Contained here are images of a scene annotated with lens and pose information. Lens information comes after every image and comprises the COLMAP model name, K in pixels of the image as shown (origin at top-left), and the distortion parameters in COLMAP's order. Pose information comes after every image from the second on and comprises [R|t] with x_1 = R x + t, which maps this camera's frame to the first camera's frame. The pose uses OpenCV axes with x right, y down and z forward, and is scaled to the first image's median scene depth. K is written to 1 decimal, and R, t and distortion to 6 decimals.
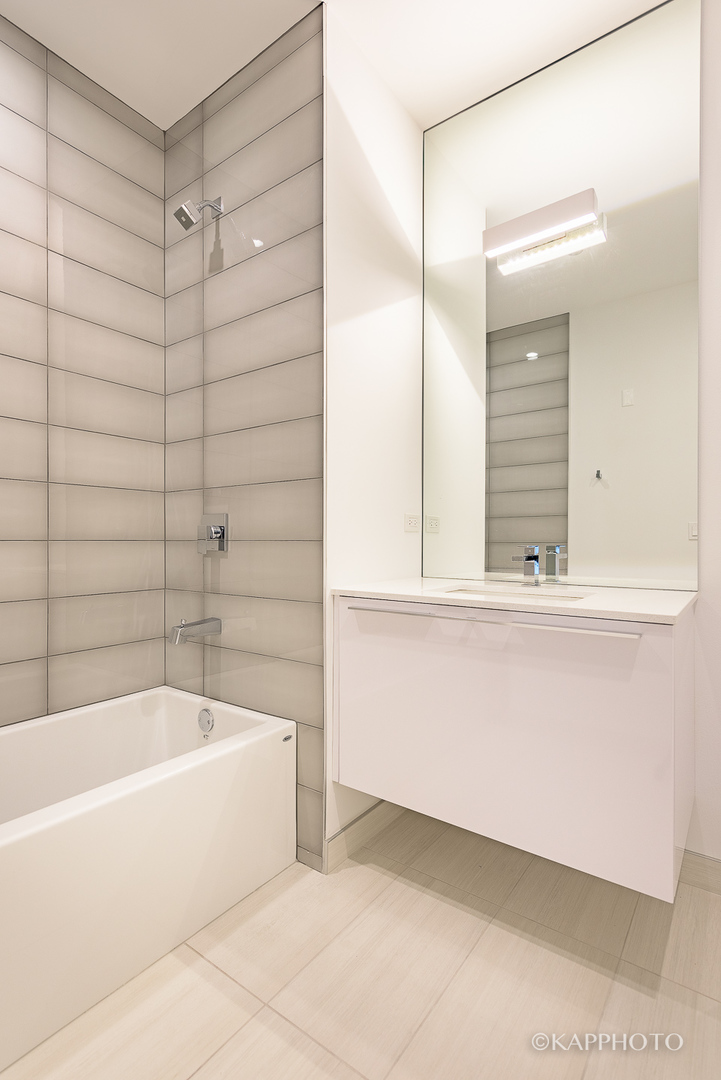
lens RADIAL K [[514.4, 0, 387.8], [0, 514.4, 544.4], [0, 0, 1]] dist [0.011061, -0.007333]
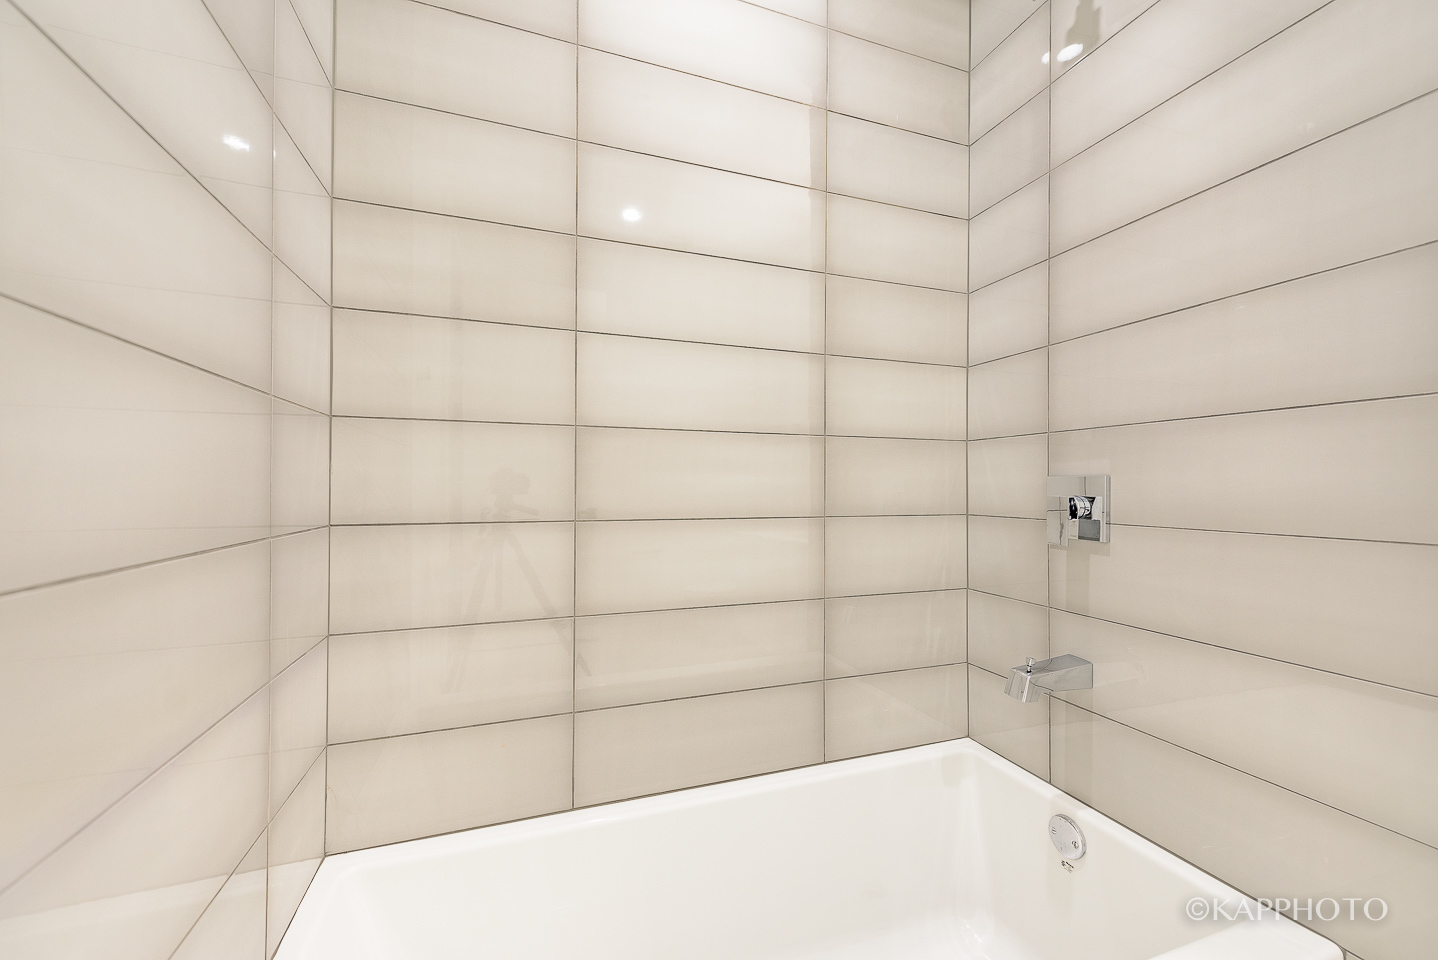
lens RADIAL K [[618.0, 0, 738.7], [0, 618.0, 484.8], [0, 0, 1]] dist [0.002769, 0.000057]
pose [[0.816420, -0.002414, -0.577454, -0.243737], [-0.005045, 0.999923, -0.011313, -0.038779], [0.577437, 0.012149, 0.816345, 0.216532]]
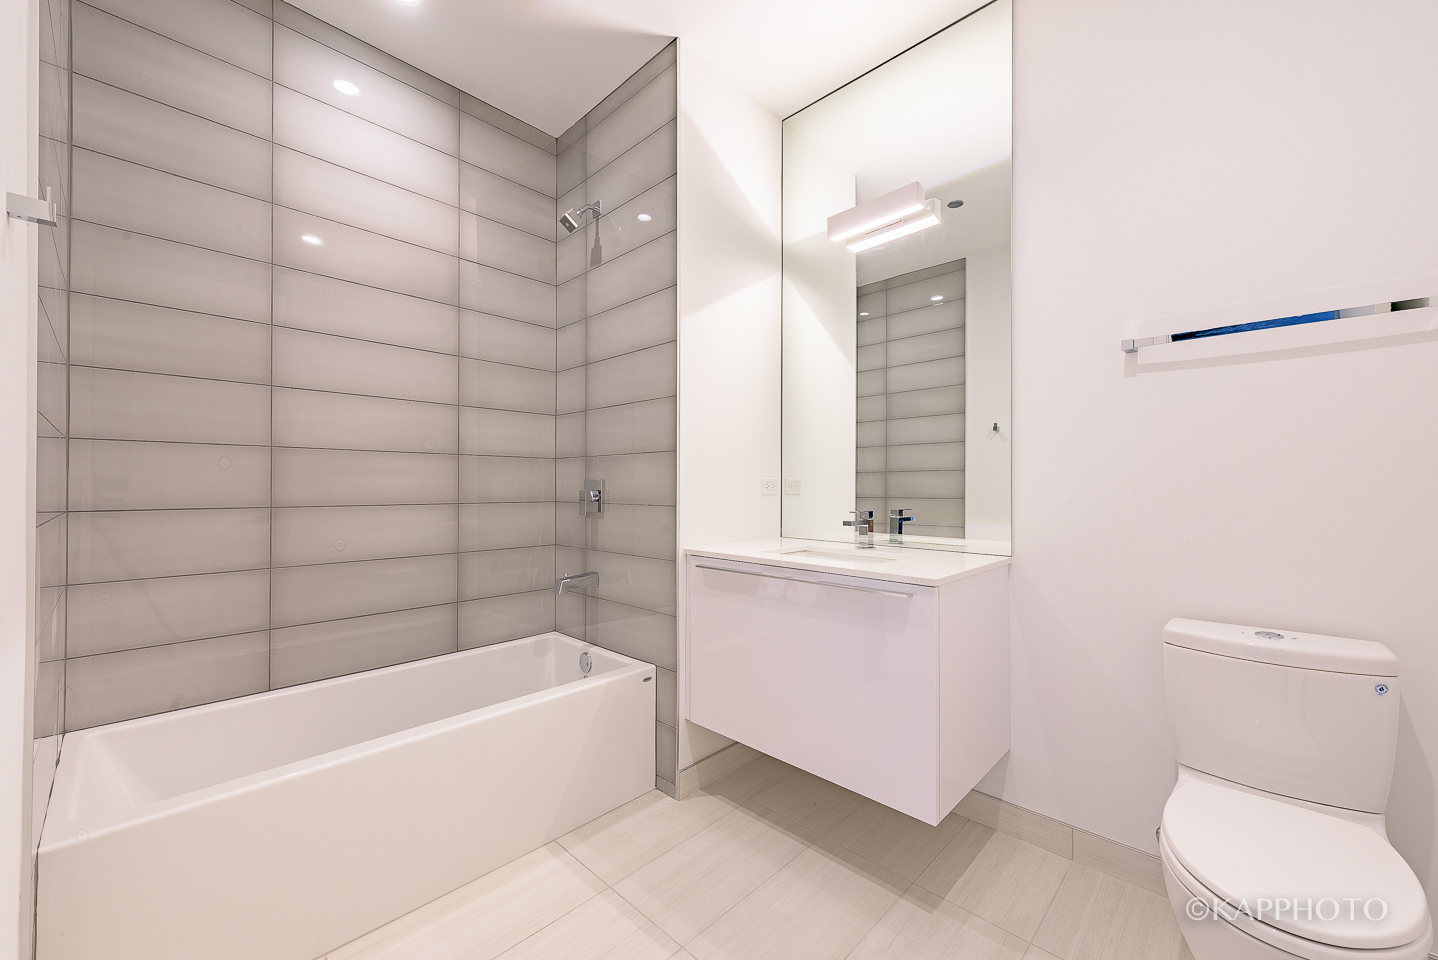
lens RADIAL K [[558.6, 0, 727.2], [0, 558.6, 485.2], [0, 0, 1]] dist [0.002360, -0.000077]
pose [[0.988160, -0.004301, -0.153367, 0.137333], [0.002241, 0.999905, -0.013608, -0.028840], [0.153411, 0.013103, 0.988076, -0.160110]]
